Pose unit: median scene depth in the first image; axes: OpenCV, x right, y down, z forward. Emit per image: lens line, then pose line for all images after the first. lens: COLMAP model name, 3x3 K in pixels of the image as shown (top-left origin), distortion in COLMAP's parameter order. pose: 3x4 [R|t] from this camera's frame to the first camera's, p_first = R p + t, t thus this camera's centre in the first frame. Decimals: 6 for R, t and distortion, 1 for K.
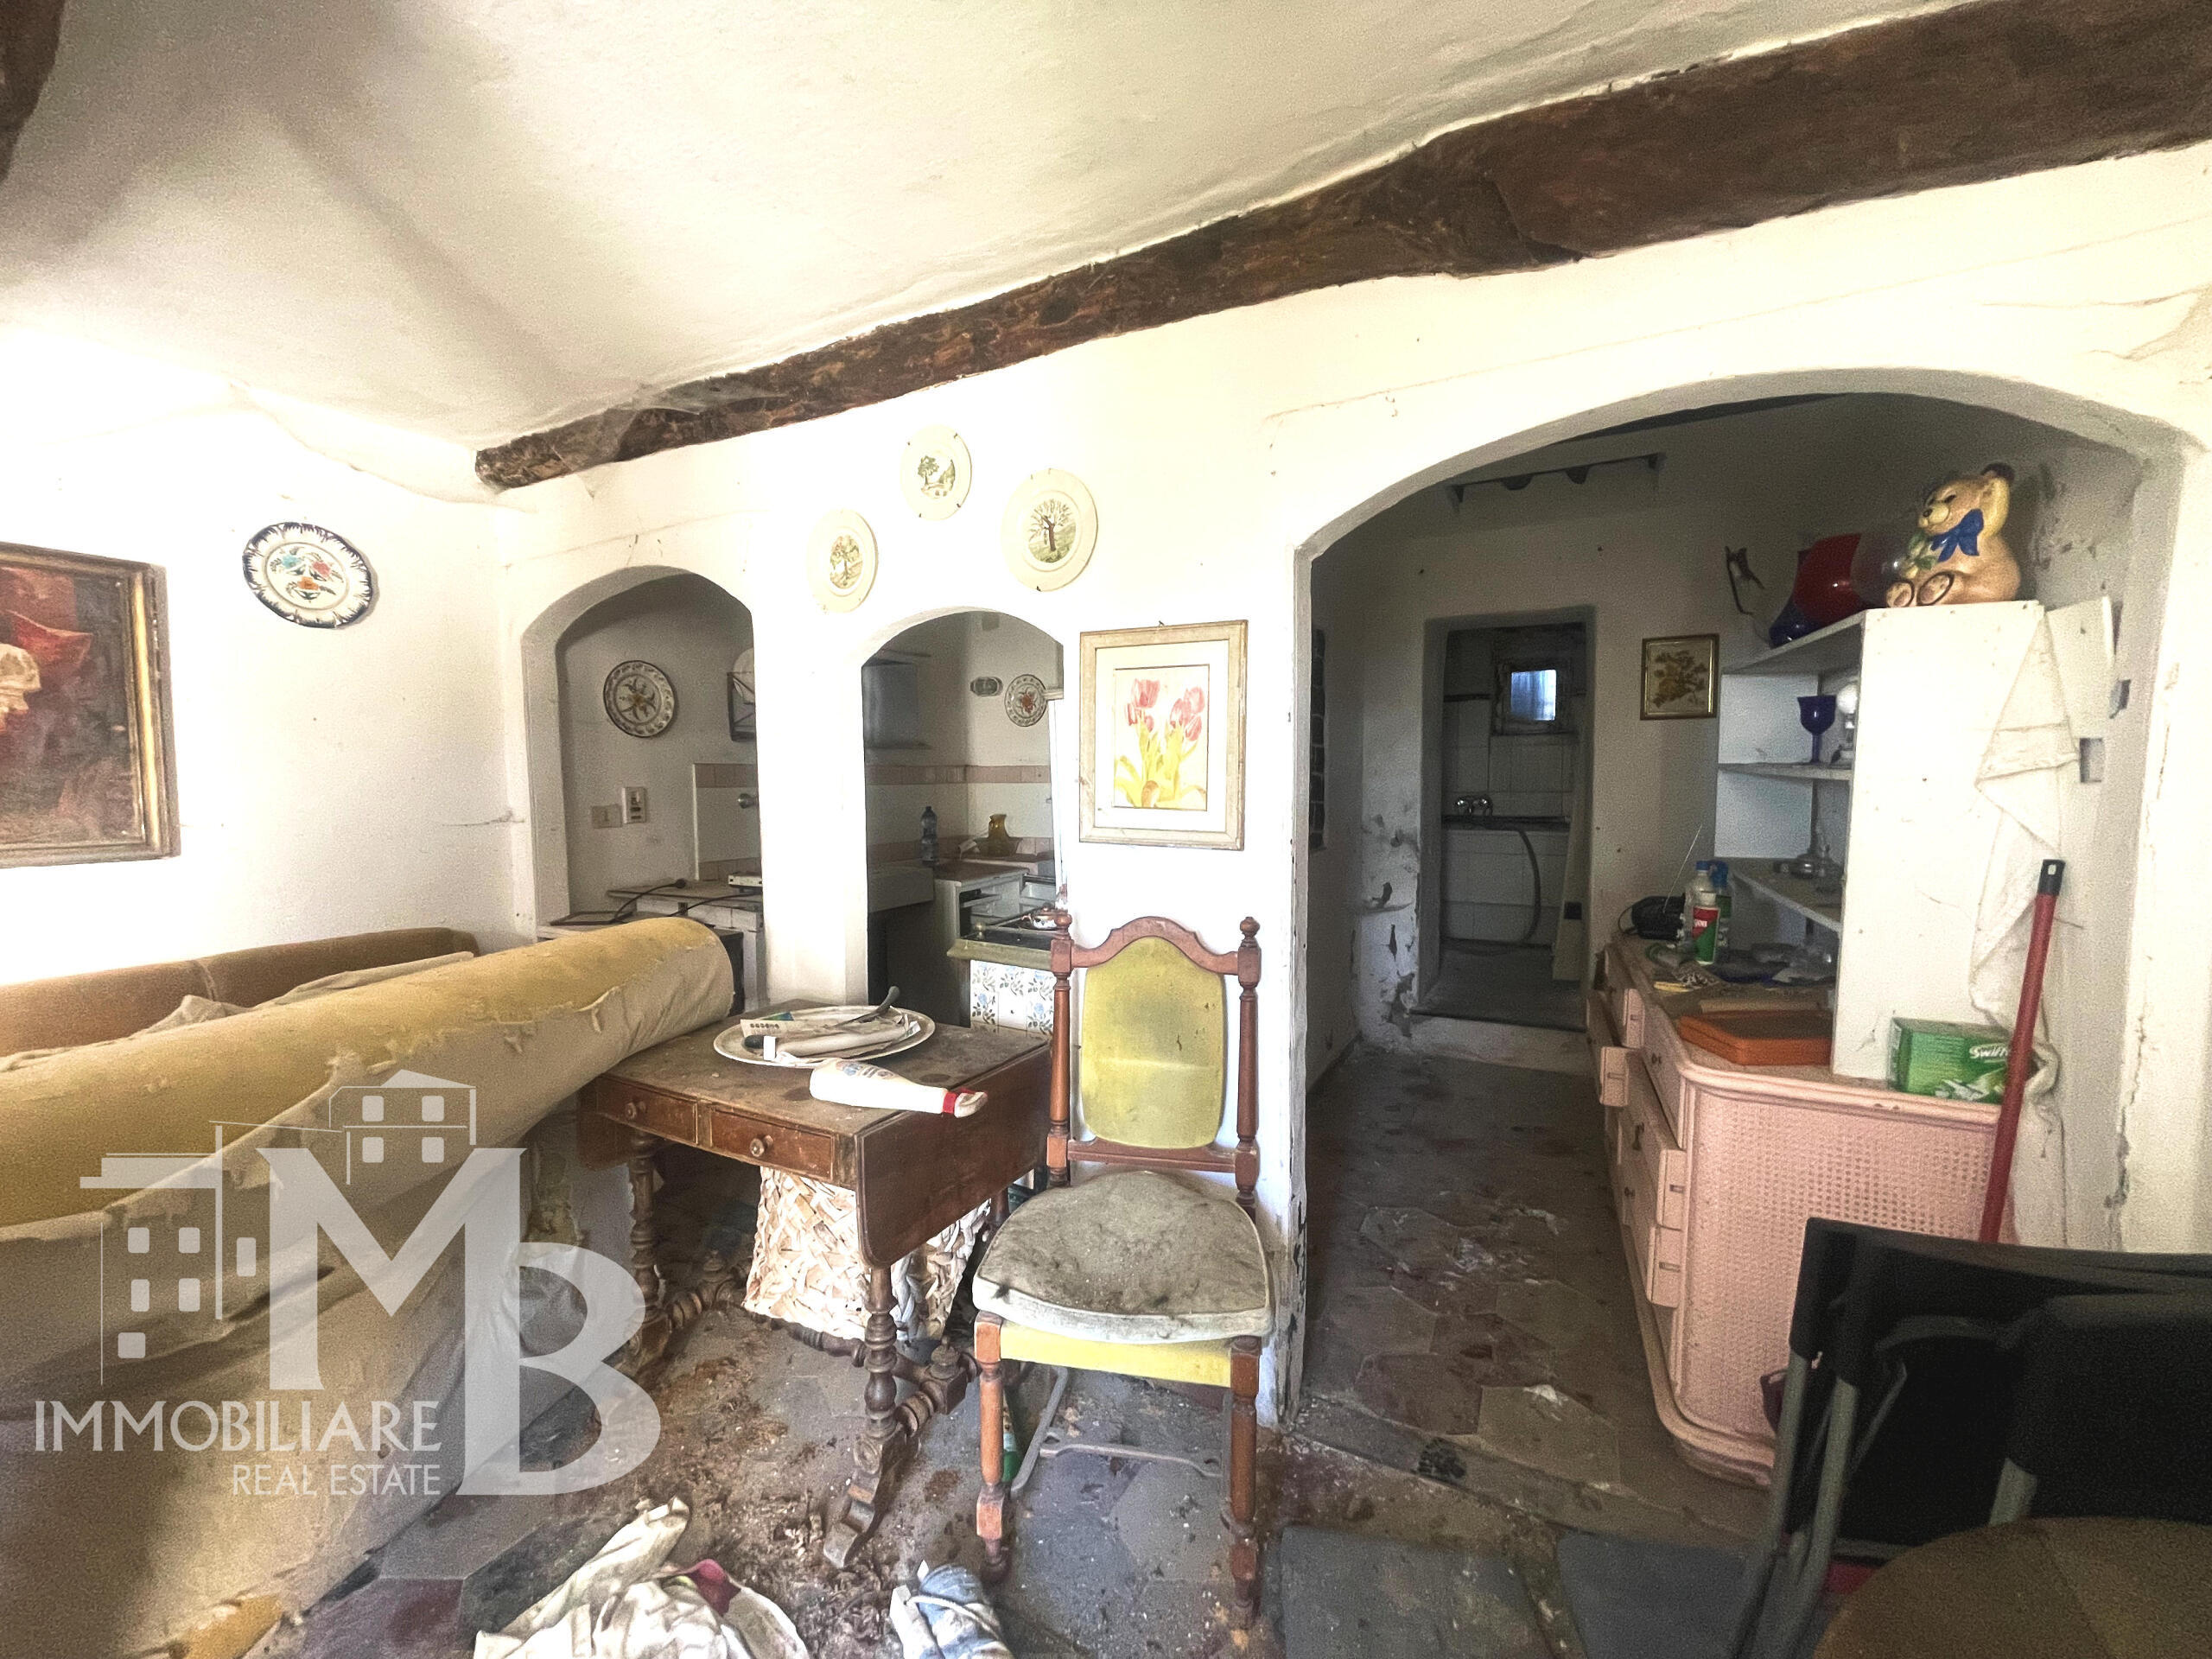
lens RADIAL K [[895.4, 0, 1110.6], [0, 895.4, 829.3], [0, 0, 1]] dist [0.003095, -0.000431]
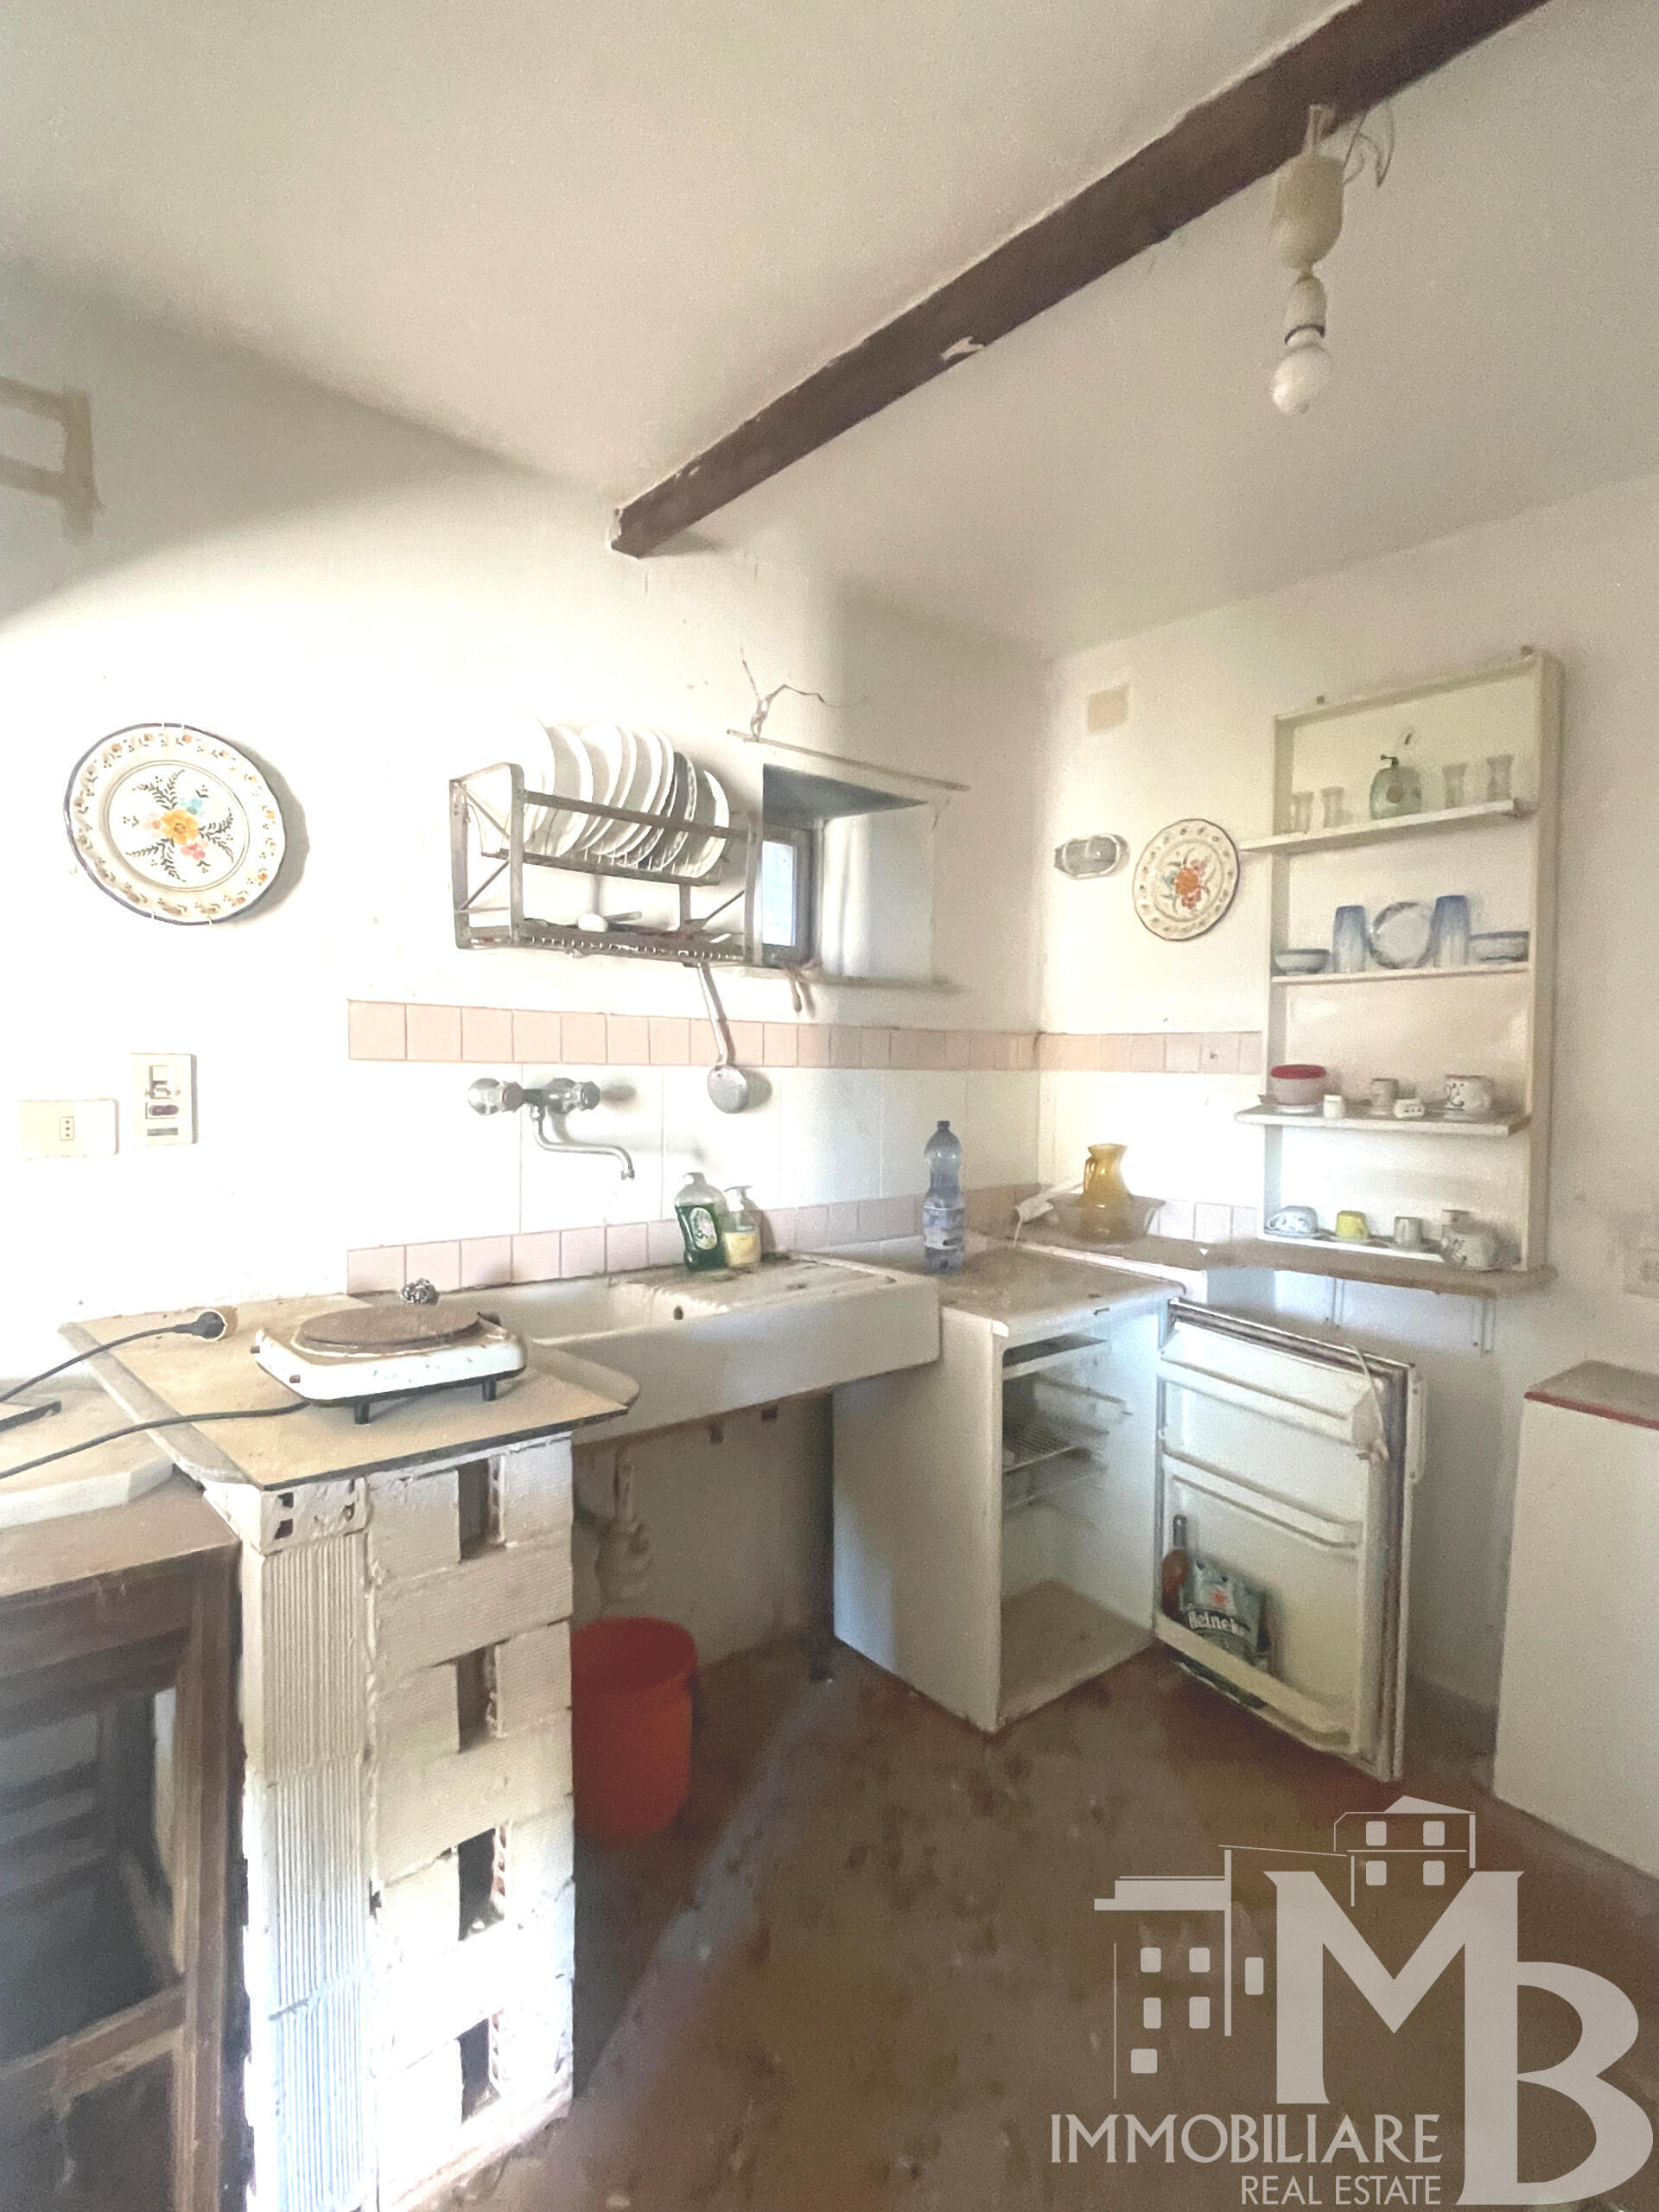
lens RADIAL K [[1154.4, 0, 830.6], [0, 1154.4, 1104.6], [0, 0, 1]] dist [-0.007587, 0.004153]
pose [[0.939440, 0.029742, -0.341422, -0.147348], [-0.040855, 0.998842, -0.025406, -0.038813], [0.340271, 0.037816, 0.939567, 1.010701]]
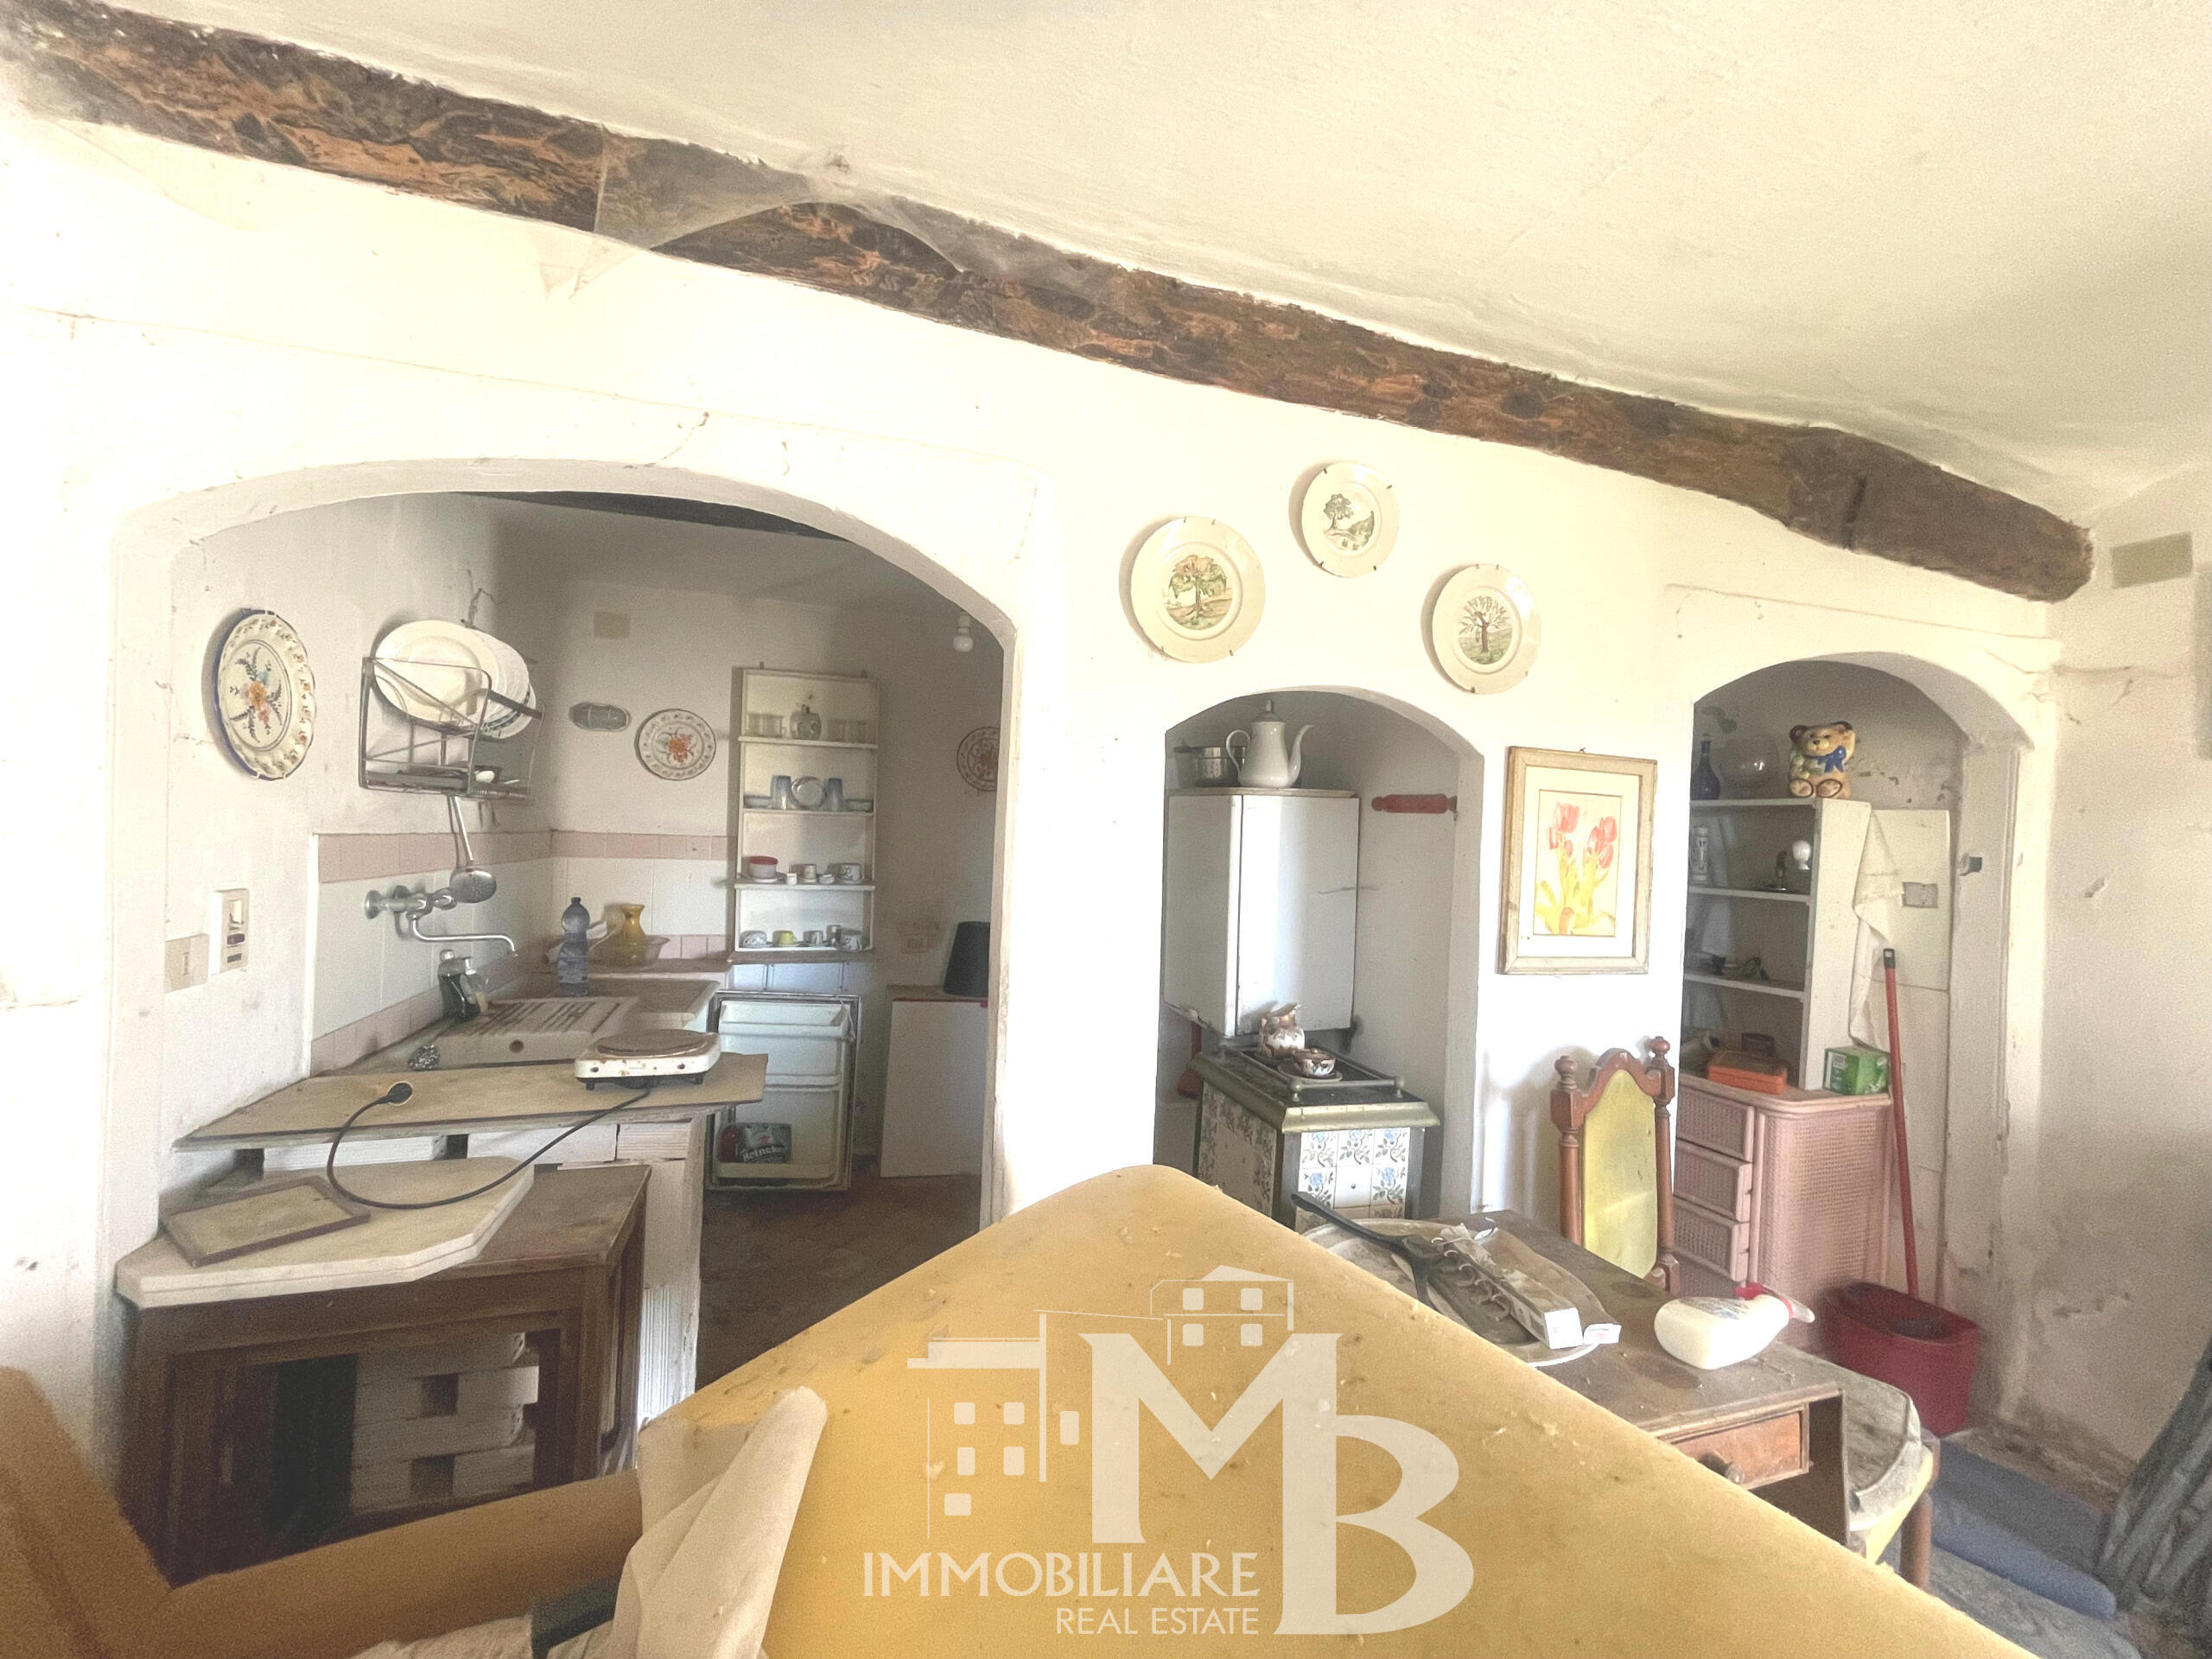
lens RADIAL K [[895.4, 0, 1105.1], [0, 895.4, 828.2], [0, 0, 1]] dist [0.003095, -0.000431]
pose [[0.684093, 0.036591, 0.728477, -0.892682], [0.007876, 0.998312, -0.057540, -0.077336], [-0.729353, 0.045100, 0.682650, 0.612227]]
